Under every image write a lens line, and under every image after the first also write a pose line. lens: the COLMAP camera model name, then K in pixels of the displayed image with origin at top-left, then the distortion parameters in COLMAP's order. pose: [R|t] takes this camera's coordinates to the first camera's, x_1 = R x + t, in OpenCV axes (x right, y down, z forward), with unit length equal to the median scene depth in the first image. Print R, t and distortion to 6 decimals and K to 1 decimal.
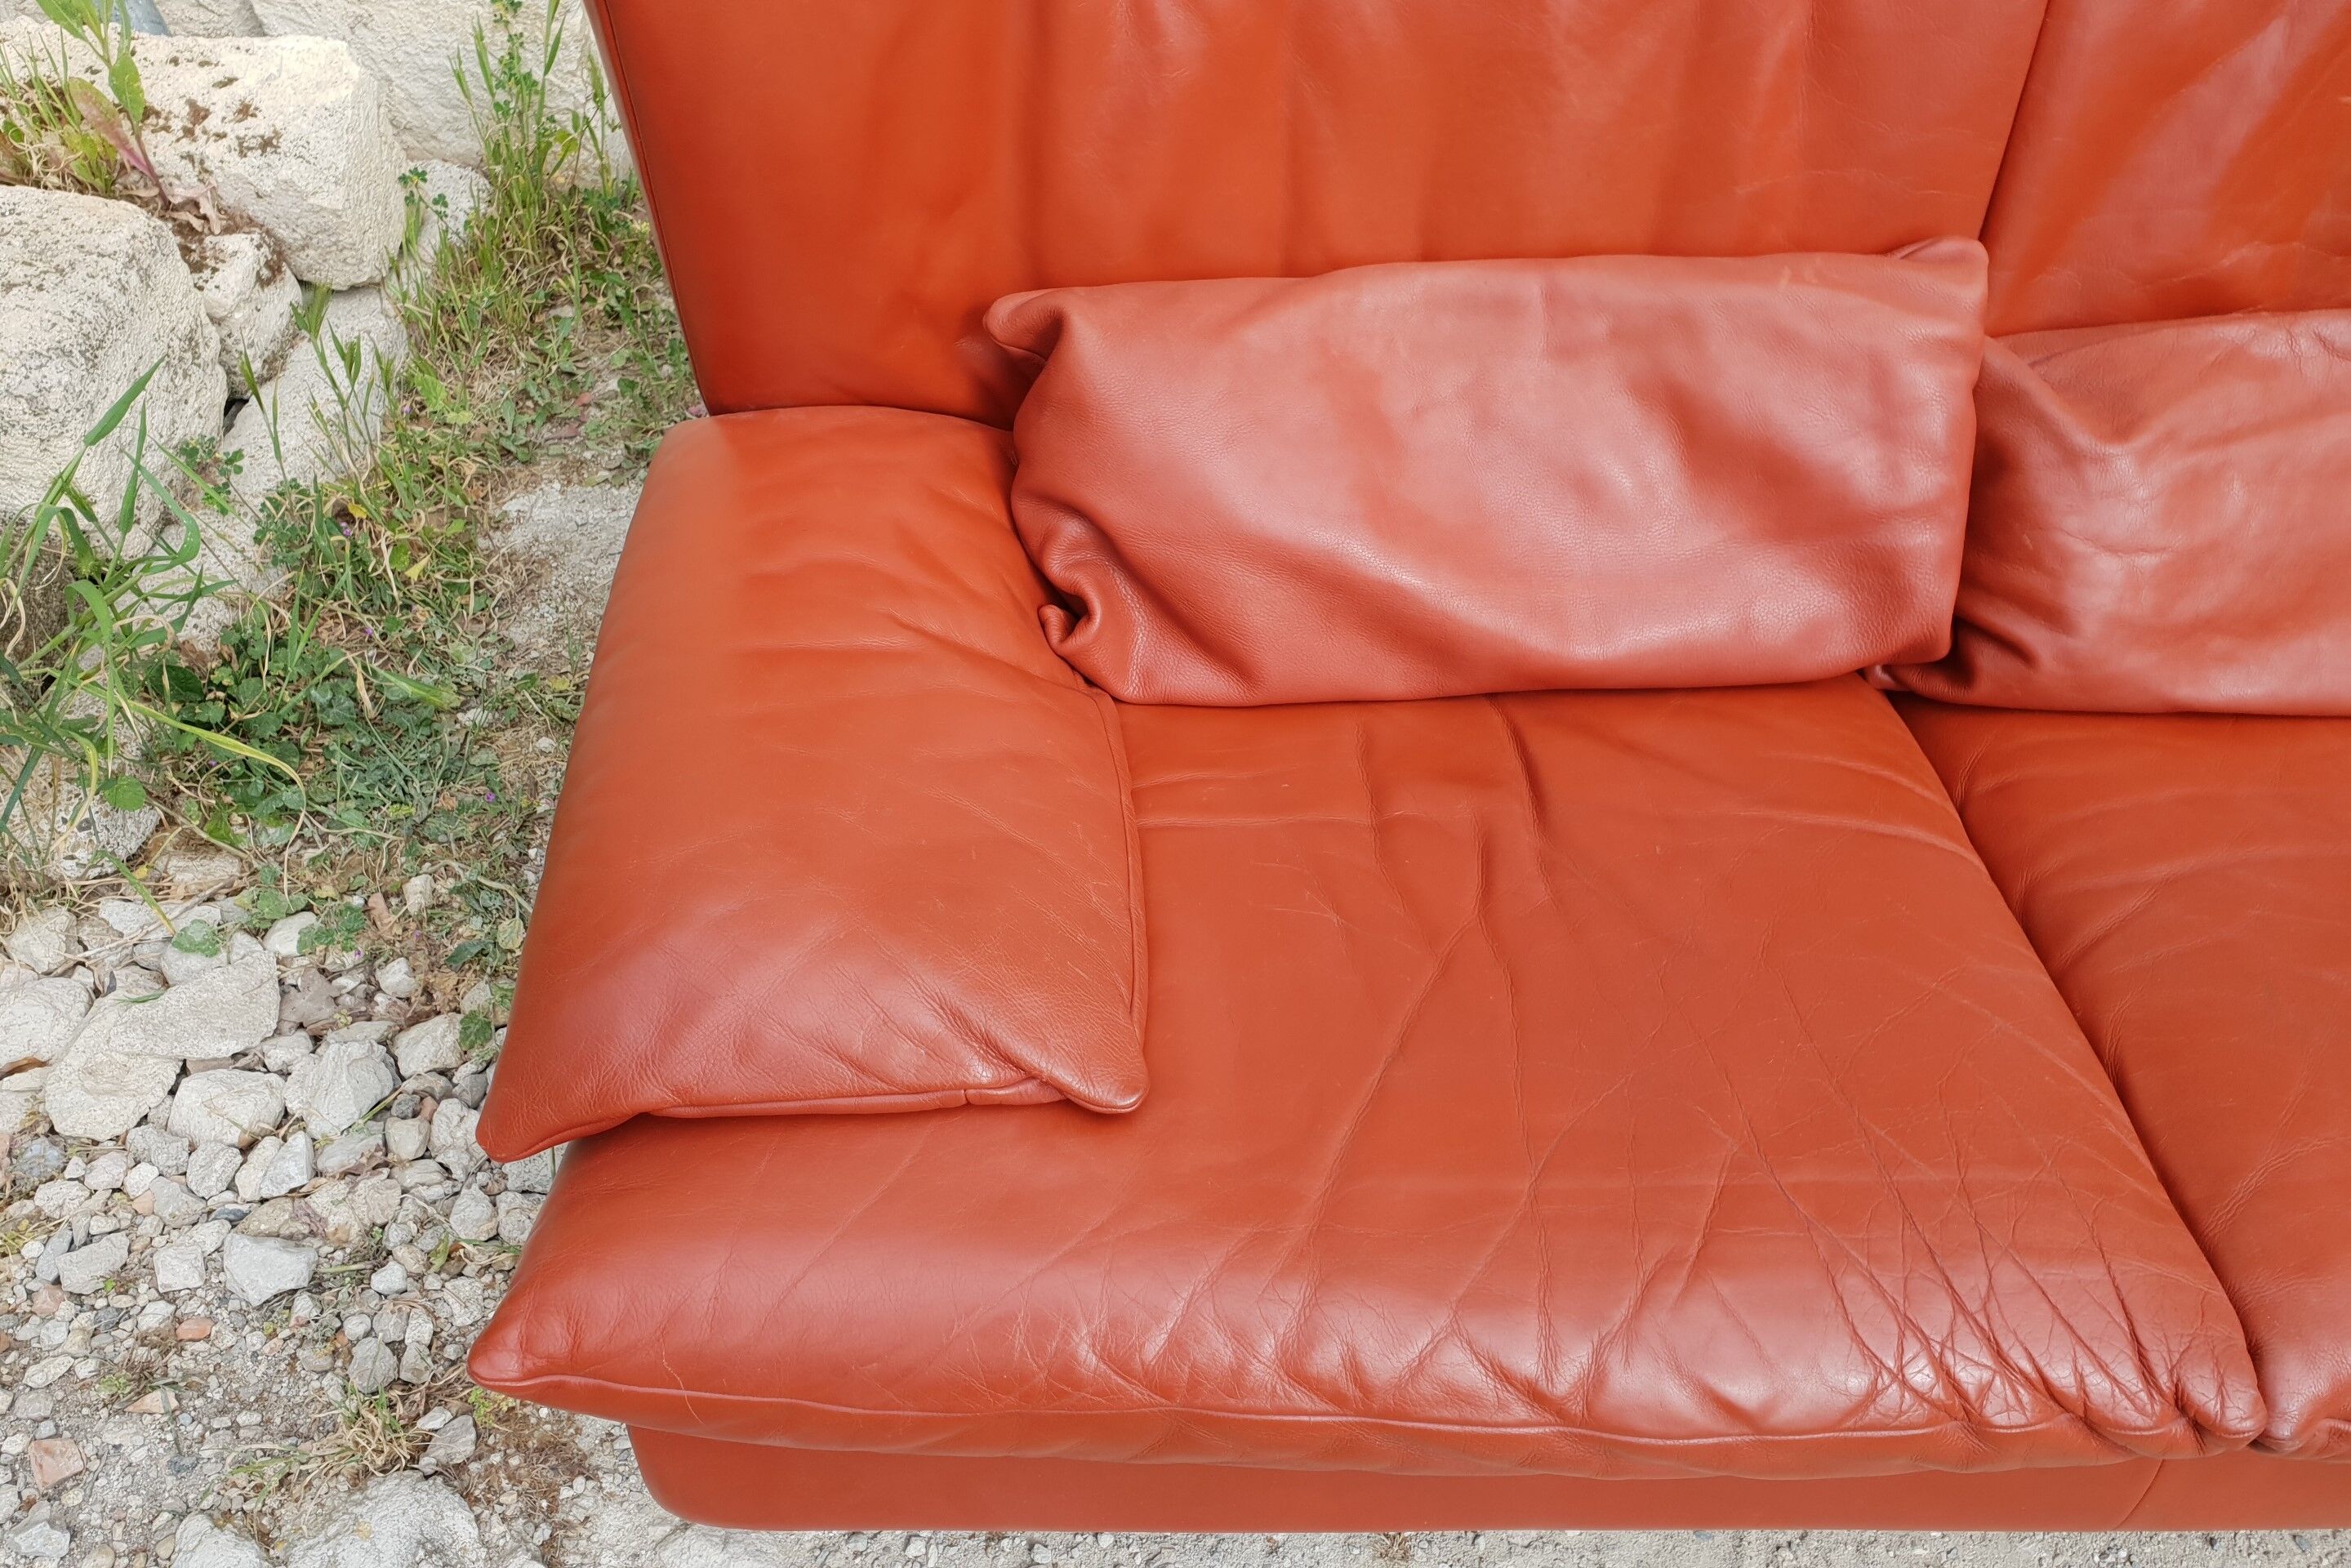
lens RADIAL K [[1832.2, 0, 1141.8], [0, 1832.2, 767.9], [0, 0, 1]] dist [0.024782, 0.005735]
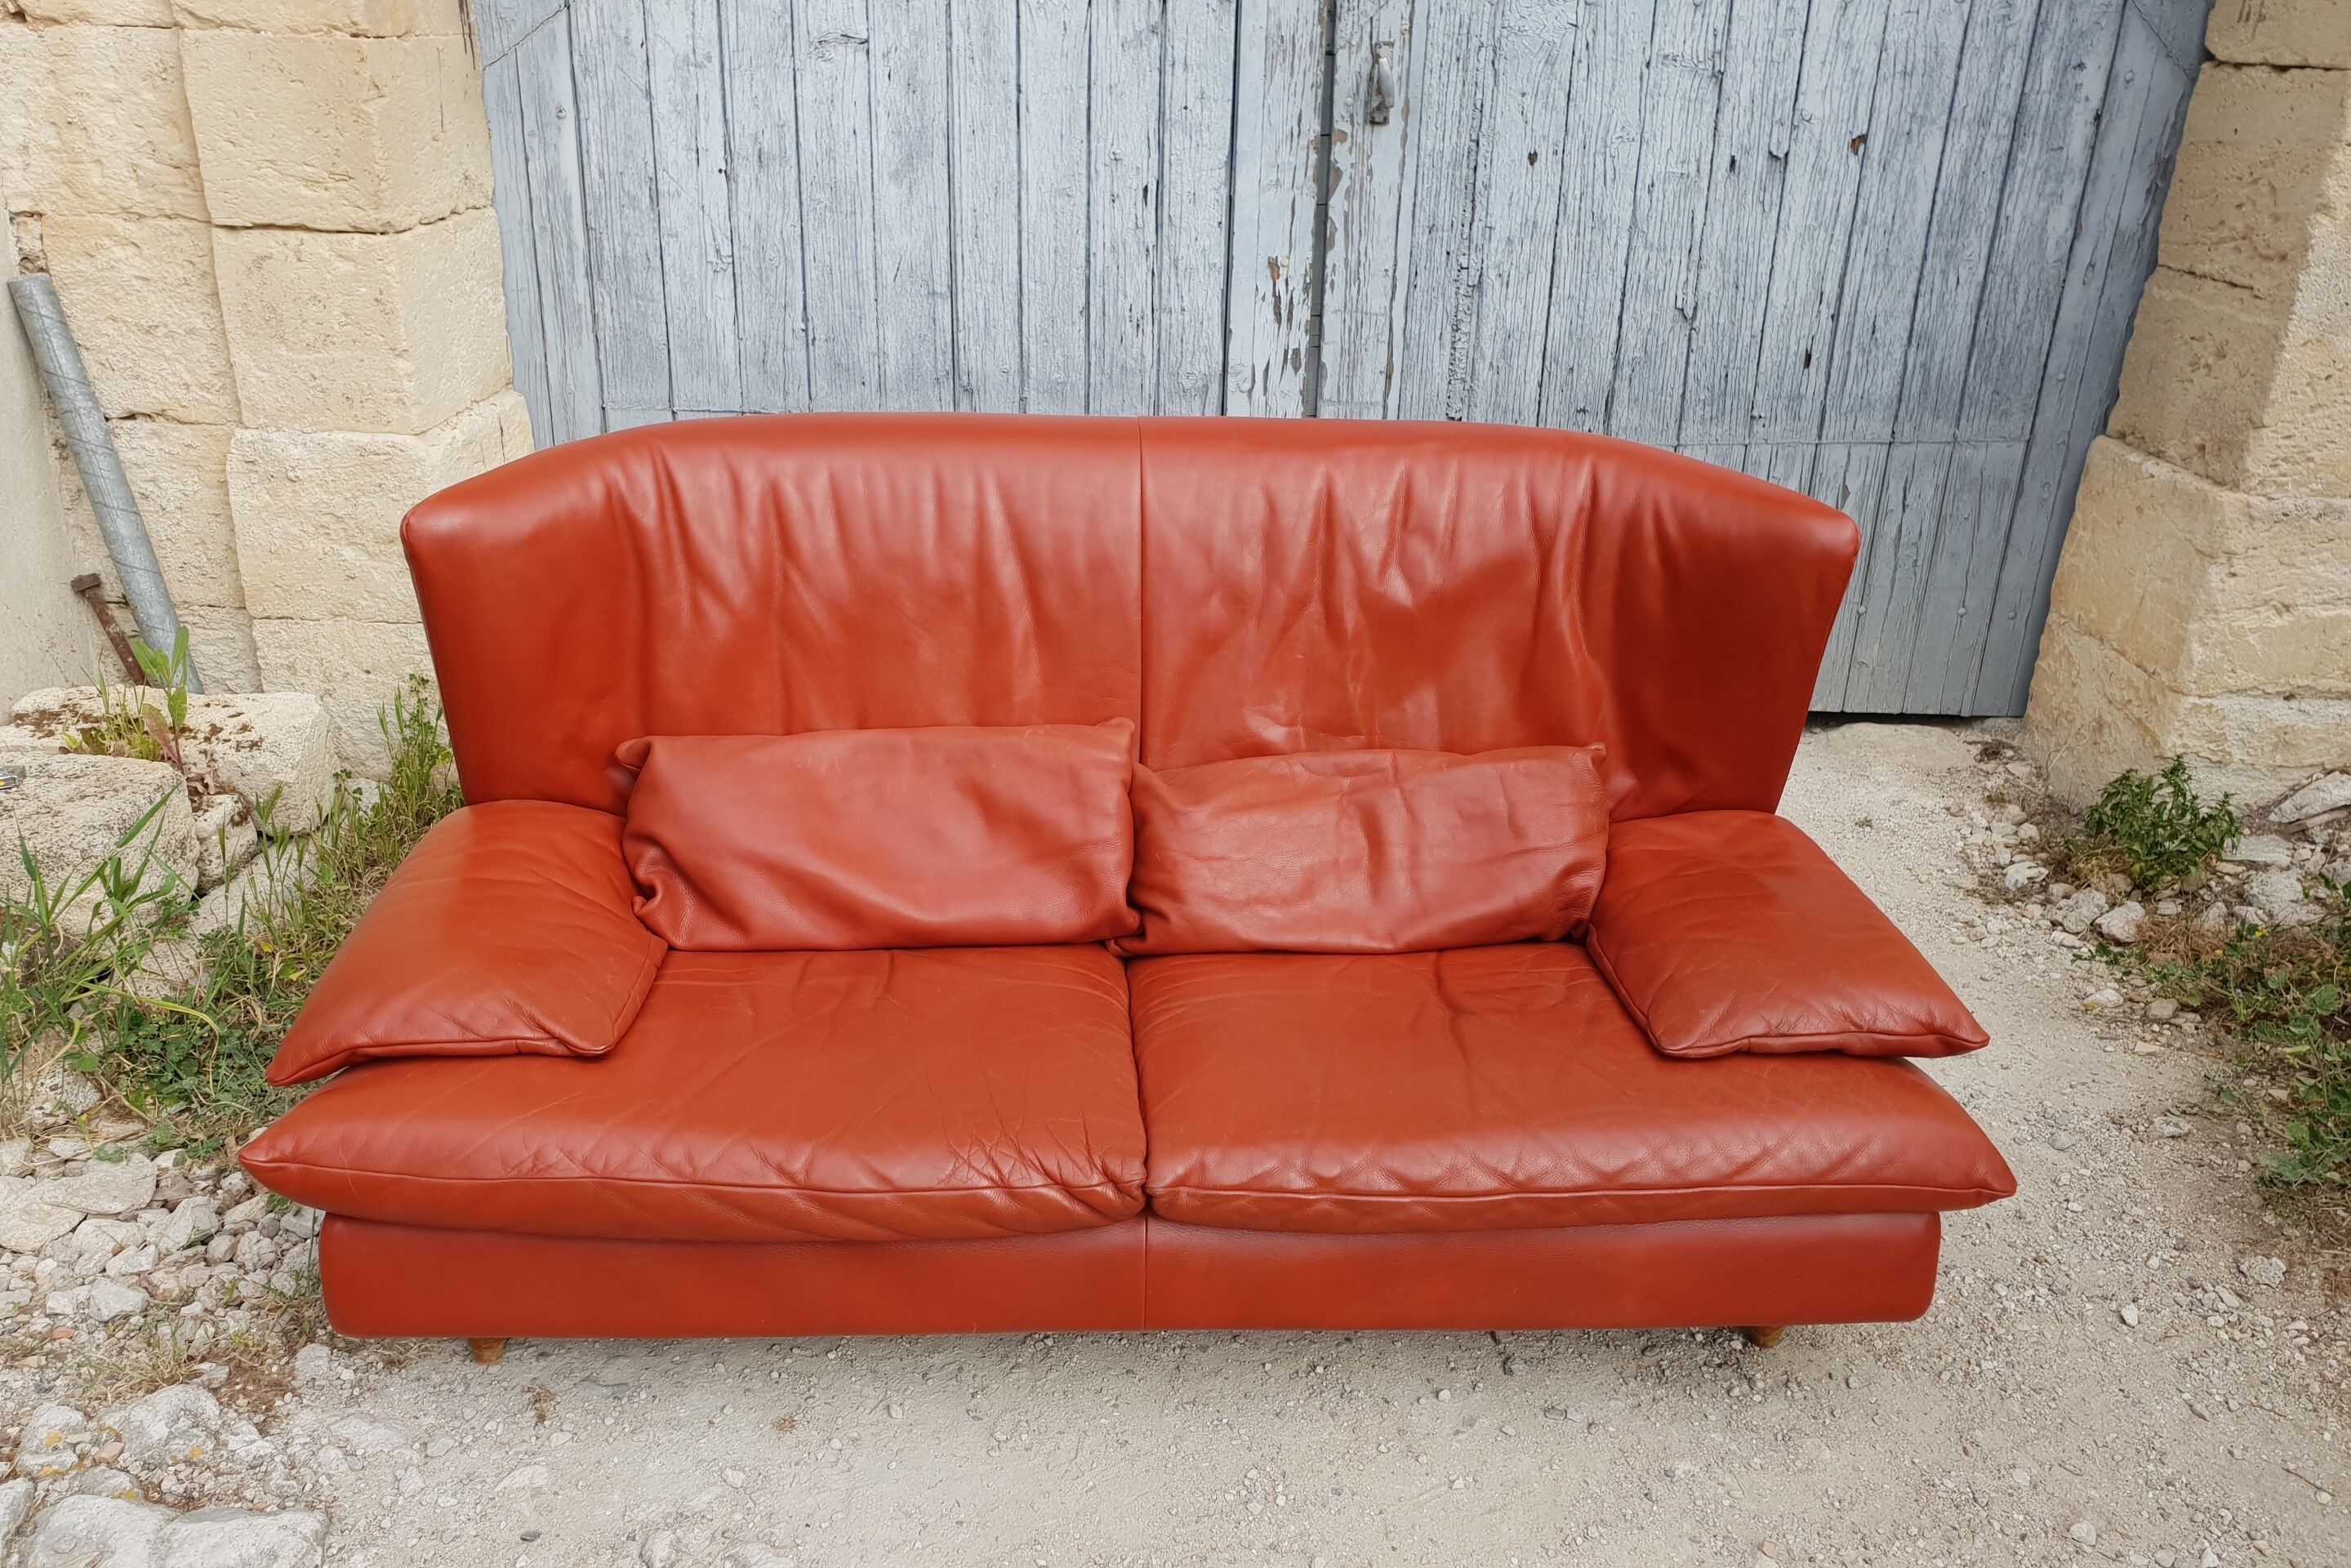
lens RADIAL K [[1832.2, 0, 1156.1], [0, 1832.2, 761.1], [0, 0, 1]] dist [0.024782, 0.005735]
pose [[0.999444, -0.005510, 0.032894, 0.412184], [0.019204, 0.901434, -0.432490, 0.599759], [-0.027269, 0.432881, 0.901038, -0.740322]]
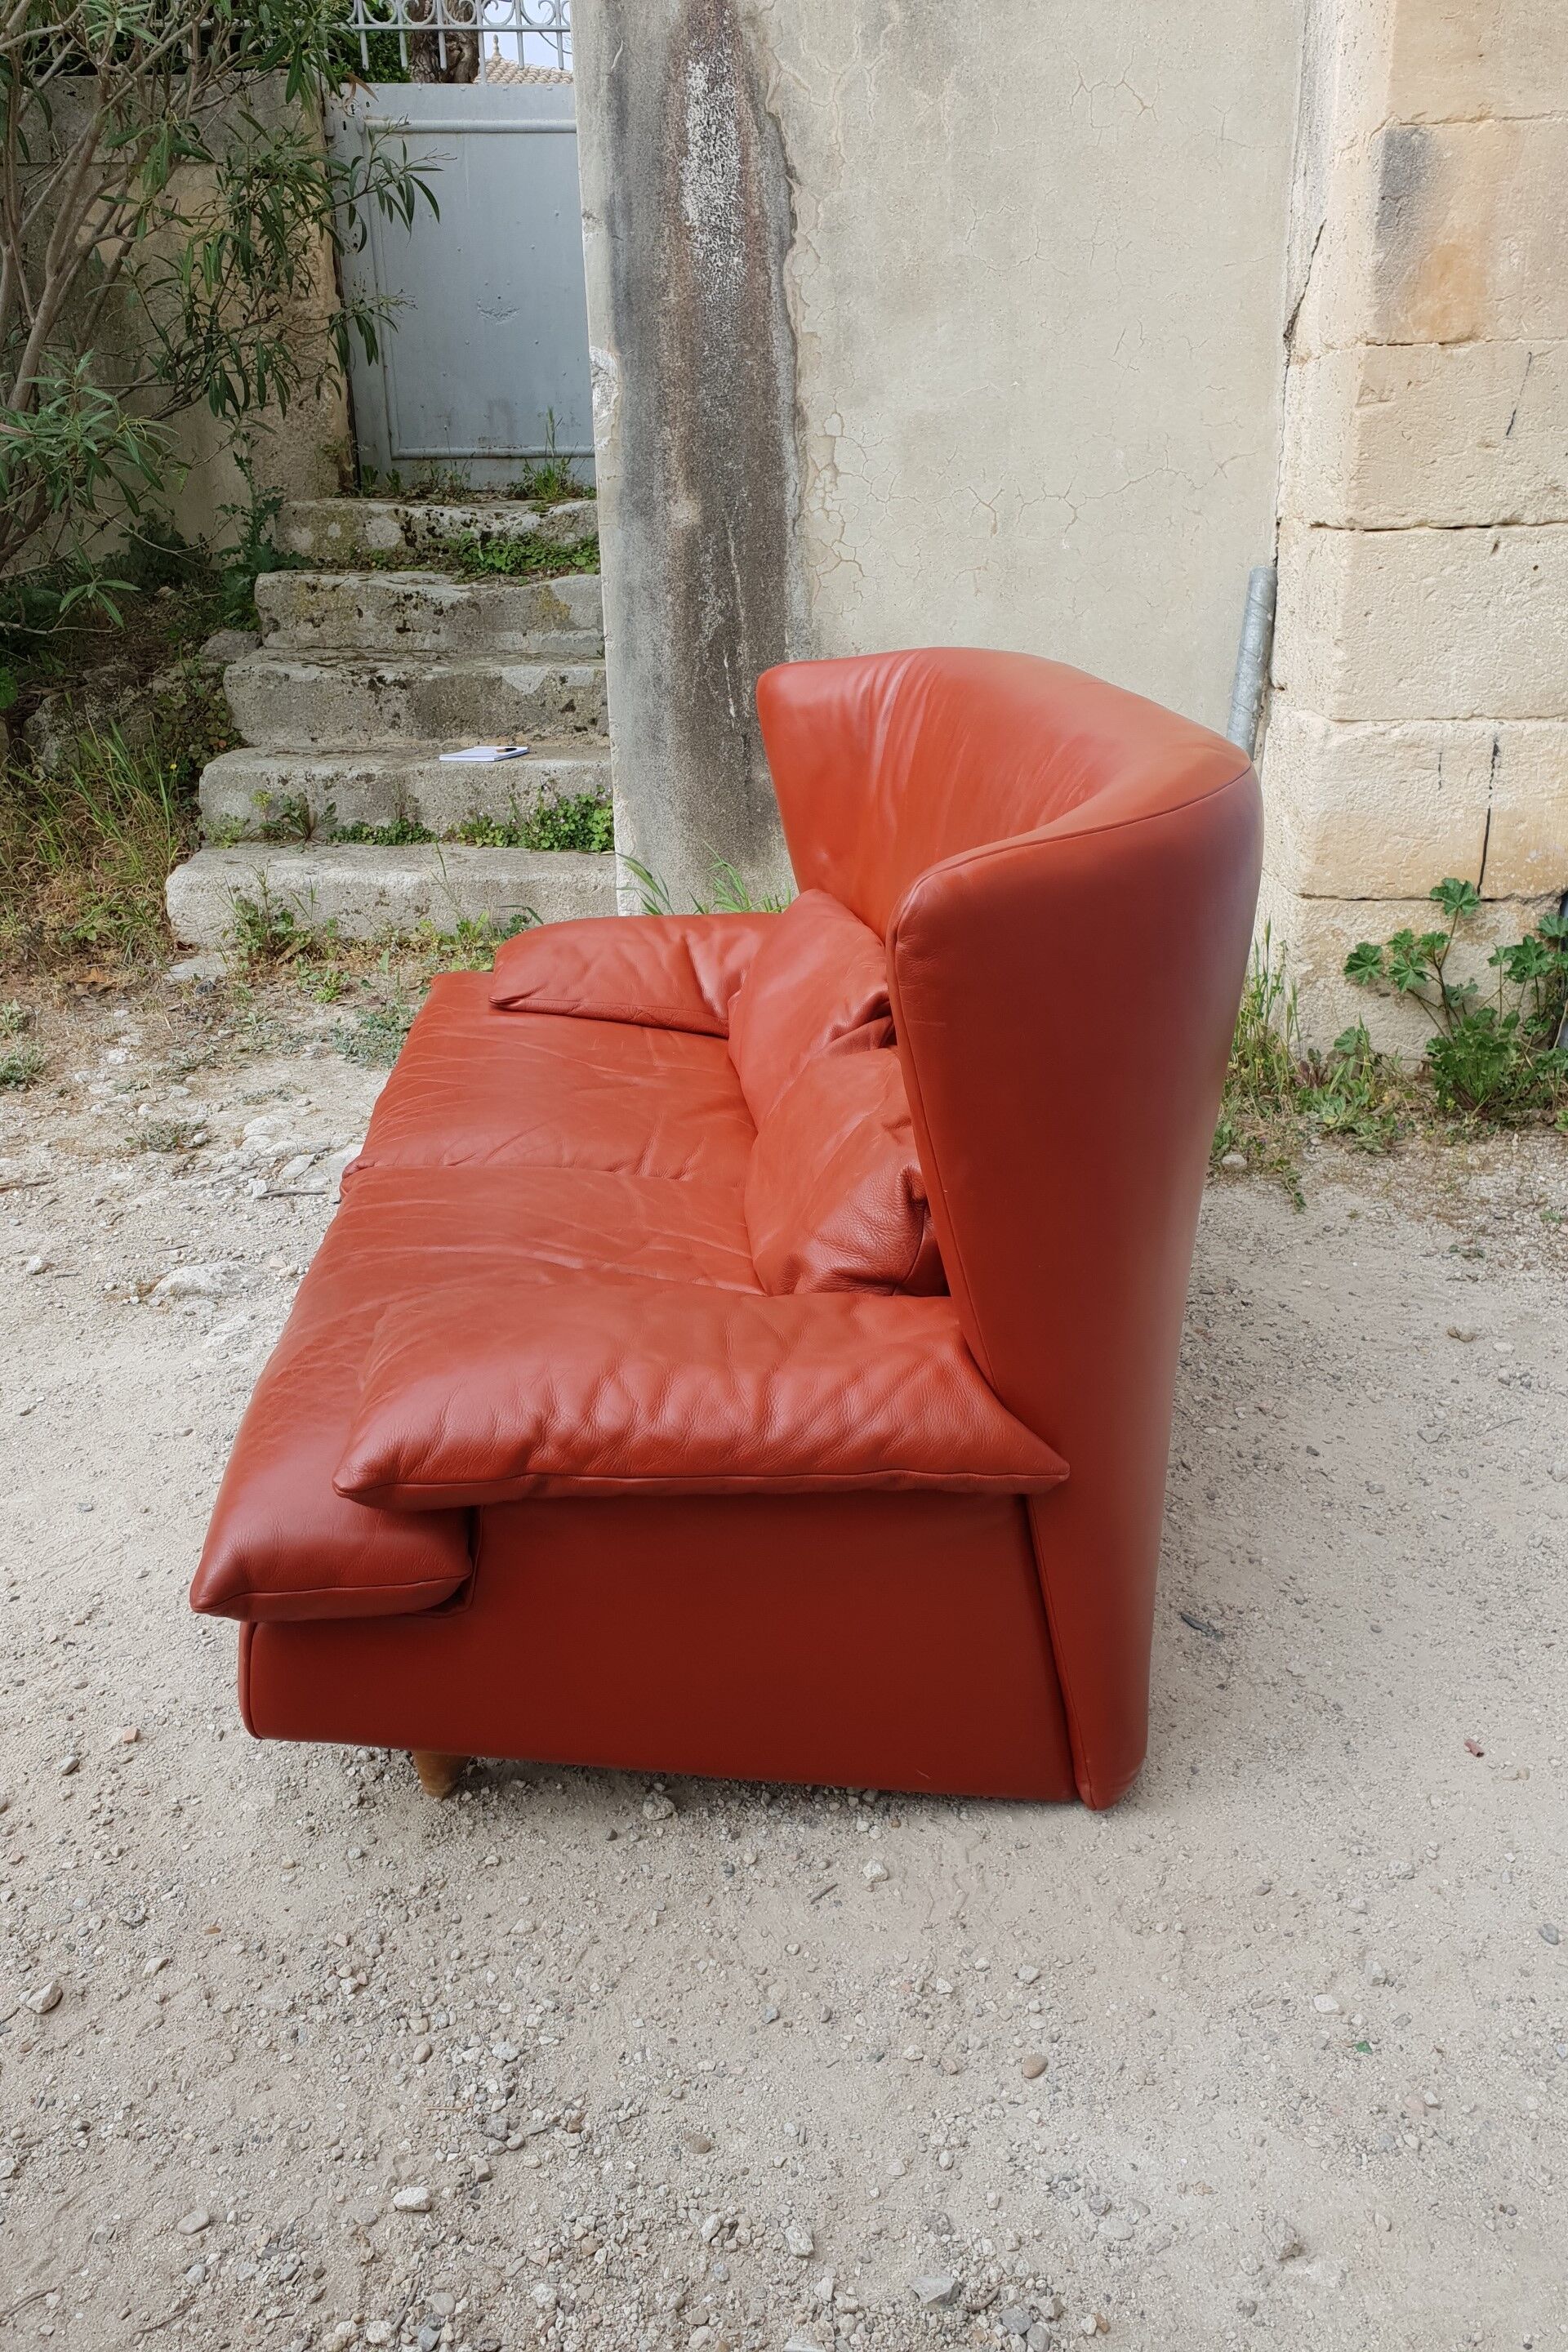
lens RADIAL K [[1832.9, 0, 792.3], [0, 1832.9, 1155.2], [0, 0, 1]] dist [0.024782, 0.005735]
pose [[0.063970, 0.327015, -0.942852, 2.234518], [-0.727417, 0.662090, 0.180283, -0.418247], [0.683208, 0.674313, 0.280230, 0.519322]]
